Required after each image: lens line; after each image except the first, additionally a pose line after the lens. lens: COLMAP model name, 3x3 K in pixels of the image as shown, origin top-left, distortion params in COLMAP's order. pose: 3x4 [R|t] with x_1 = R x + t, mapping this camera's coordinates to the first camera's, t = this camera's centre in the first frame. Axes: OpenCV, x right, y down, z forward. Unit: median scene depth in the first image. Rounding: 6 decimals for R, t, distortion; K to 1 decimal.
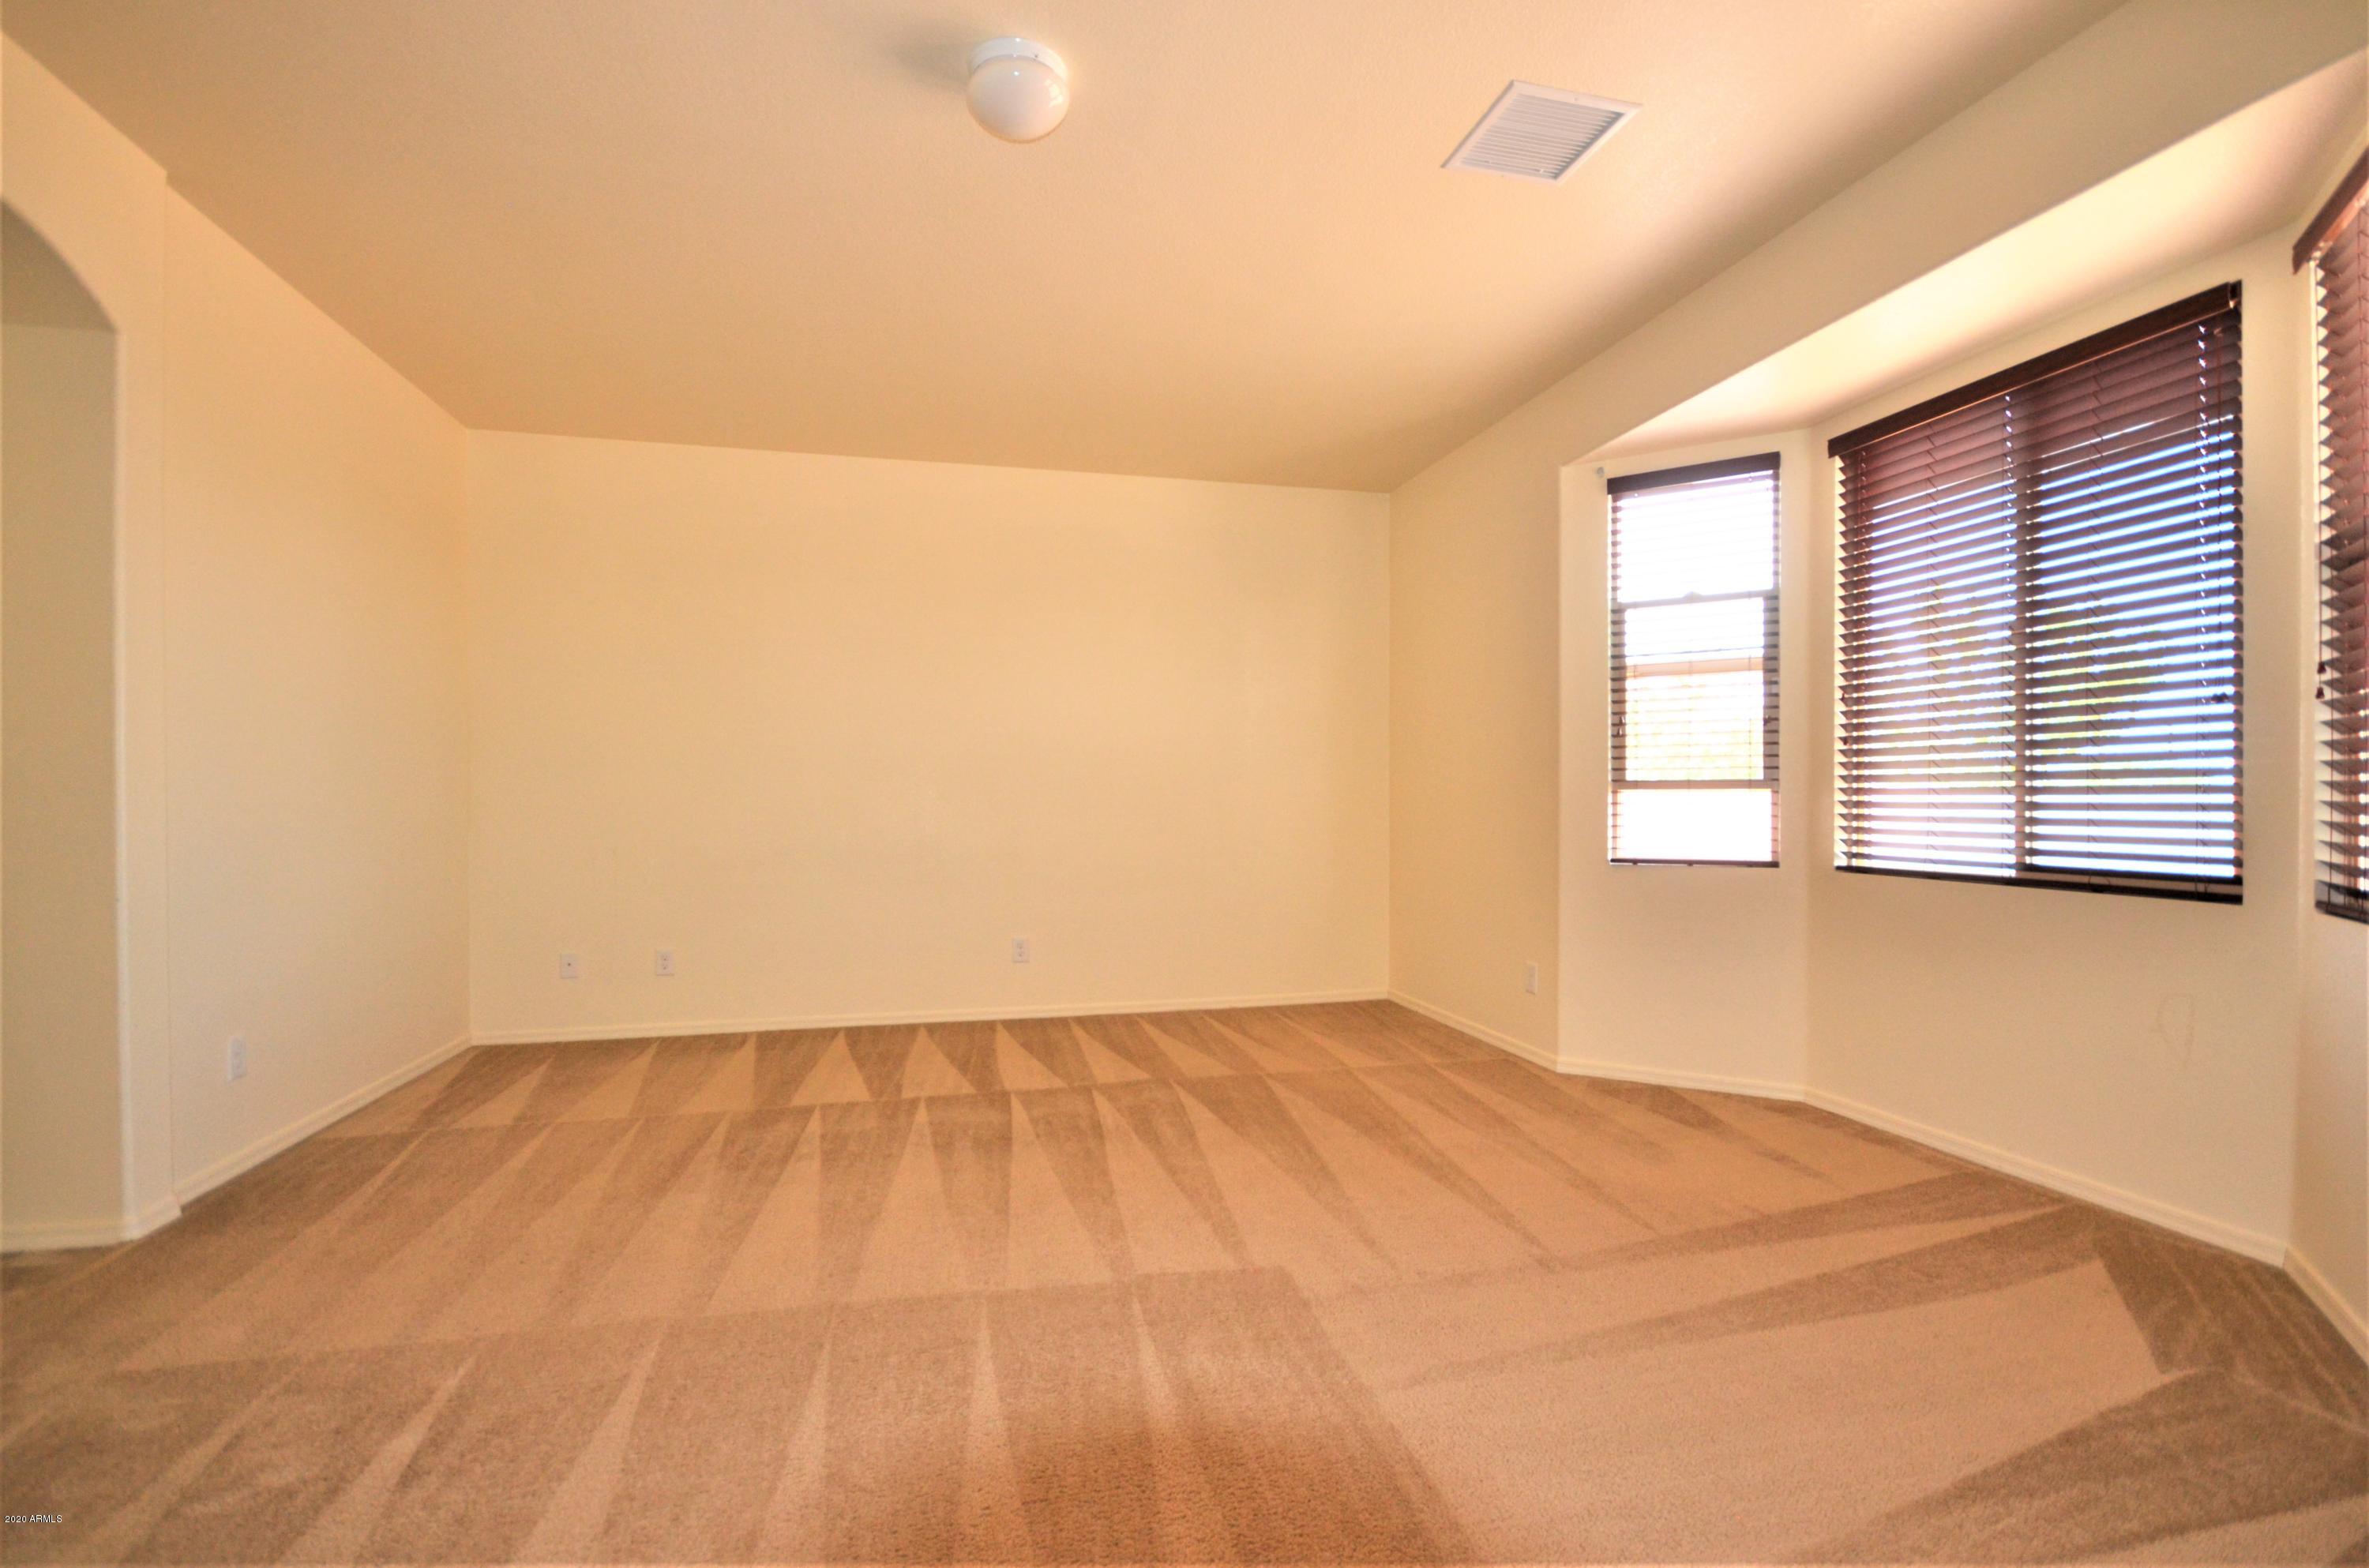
lens RADIAL K [[1042.9, 0, 1190.0], [0, 1042.9, 804.3], [0, 0, 1]] dist [-0.011581, -0.000553]
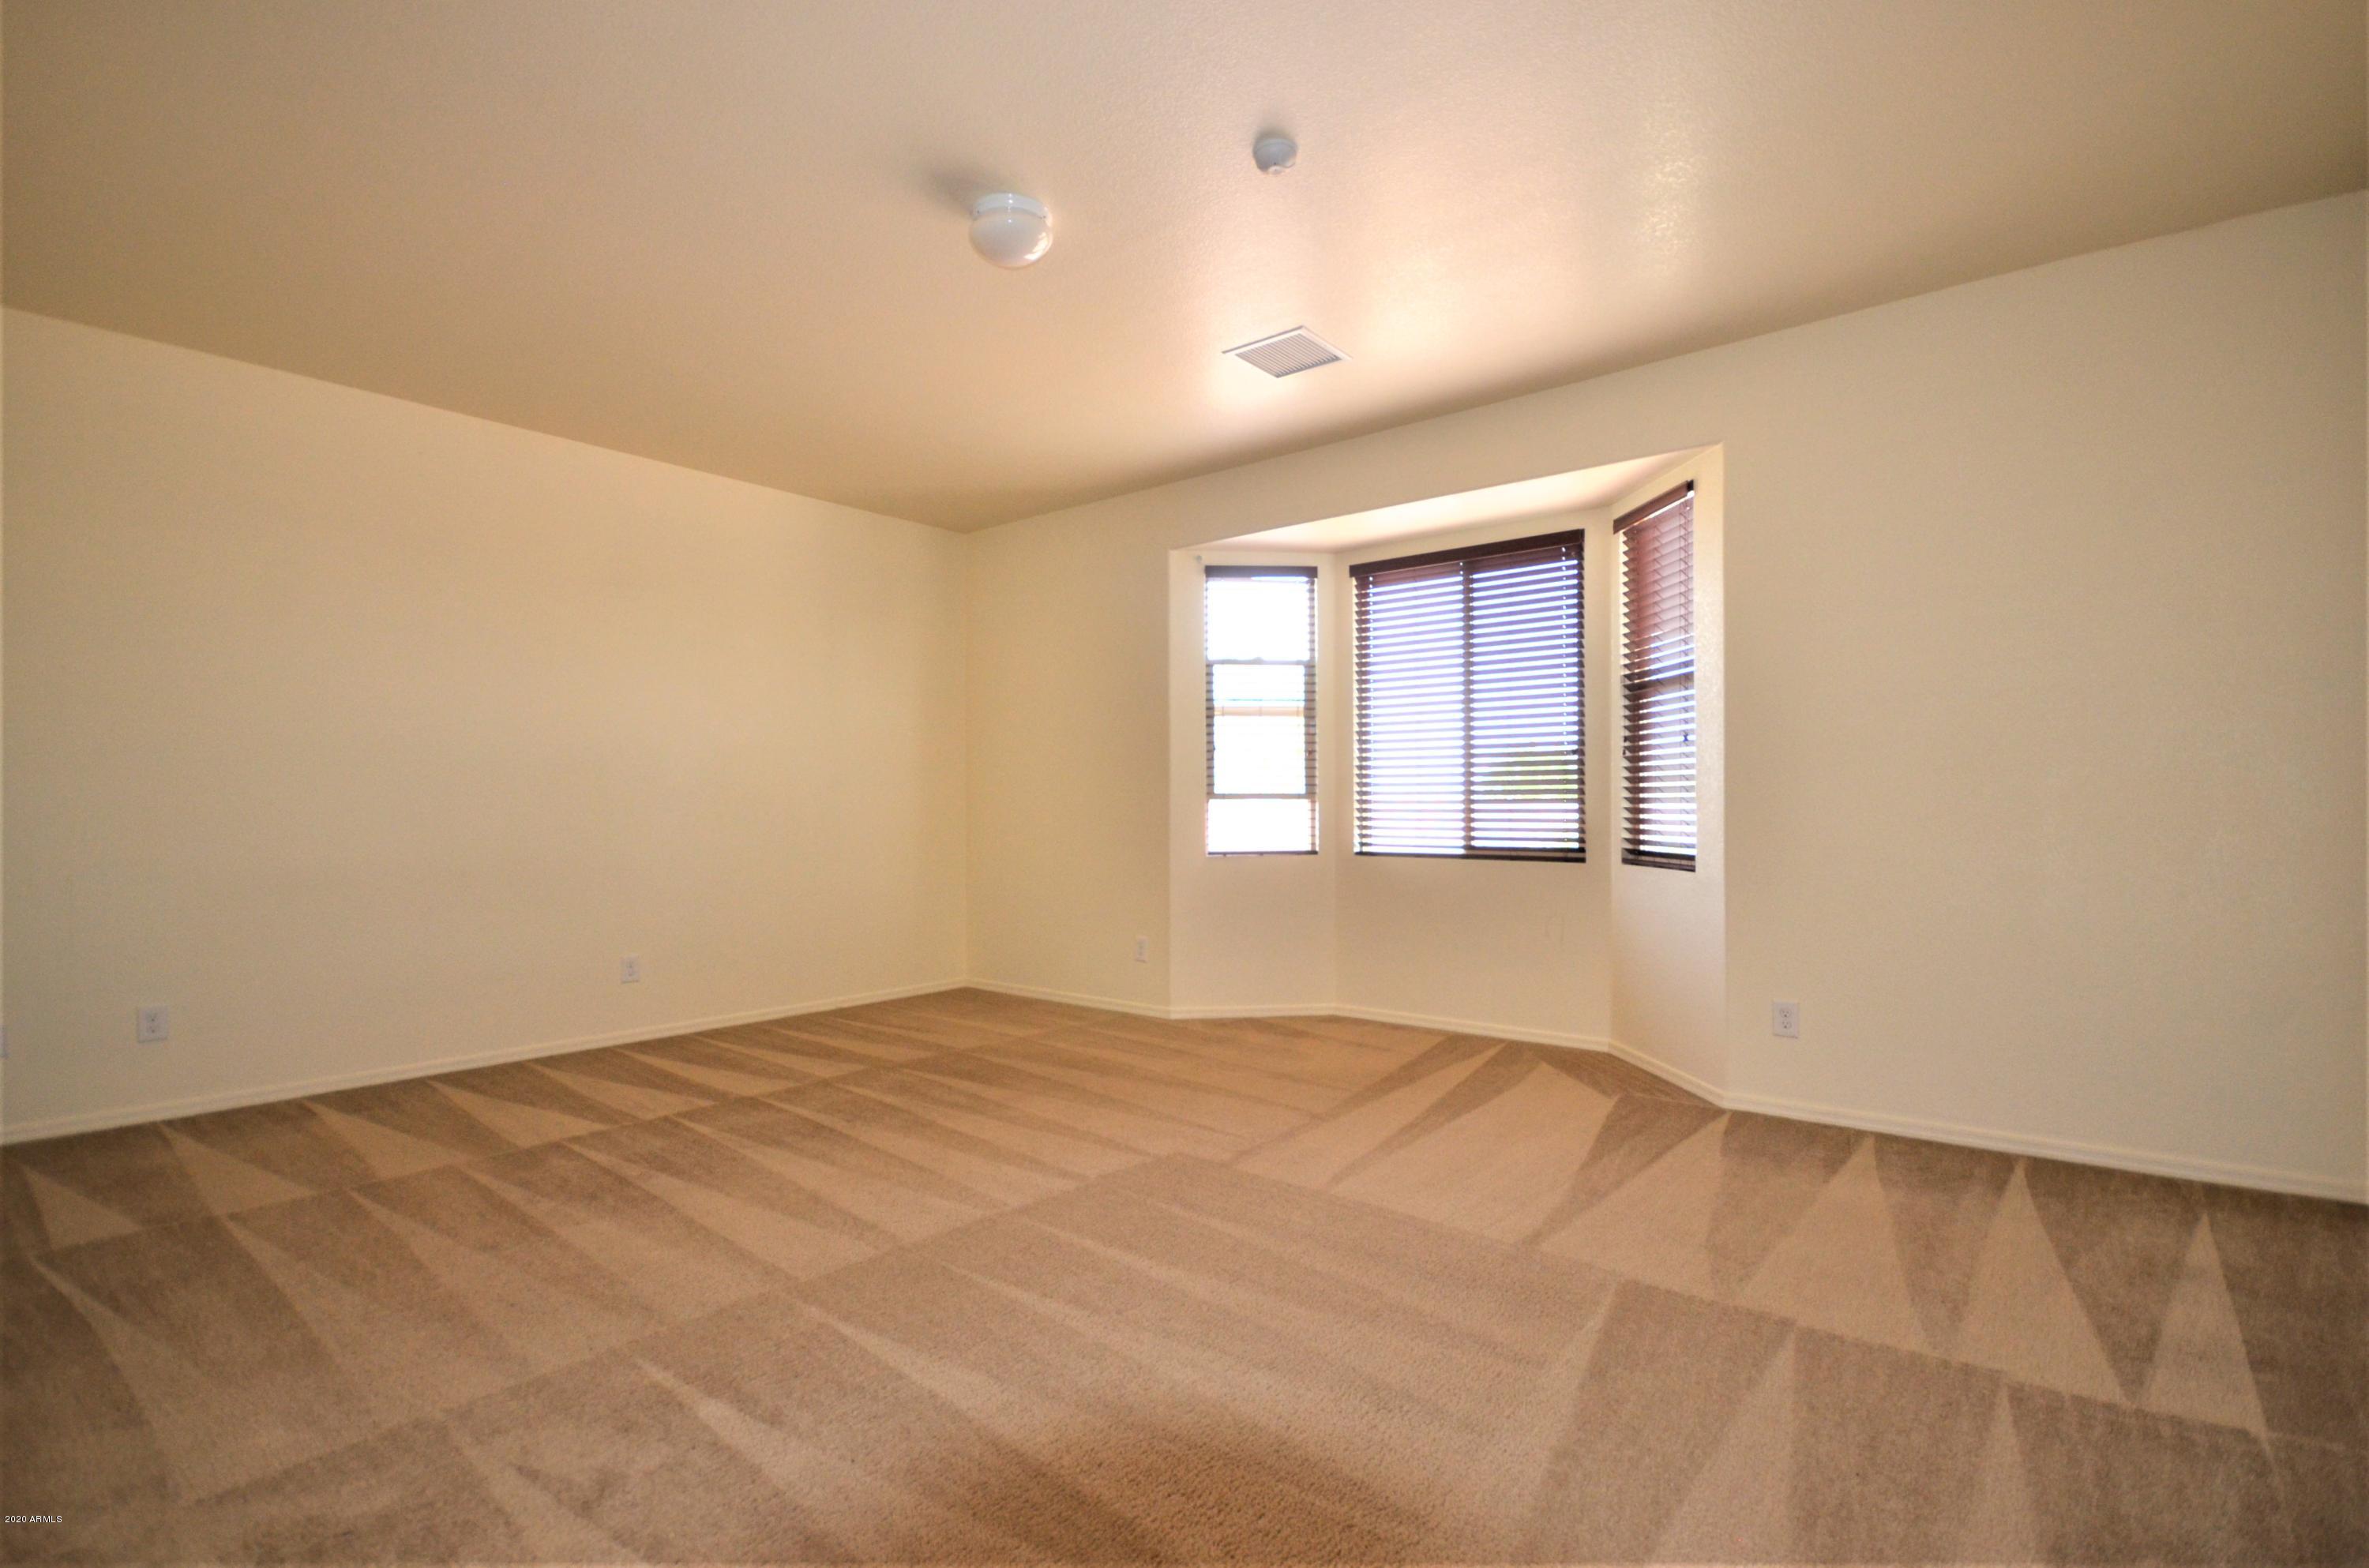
lens RADIAL K [[1042.9, 0, 1190.0], [0, 1042.9, 804.3], [0, 0, 1]] dist [-0.011581, -0.000553]
pose [[0.811112, 0.000099, 0.584890, -0.442221], [0.005239, 0.999959, -0.007433, 0.001293], [-0.584867, 0.009093, 0.811078, -0.073401]]
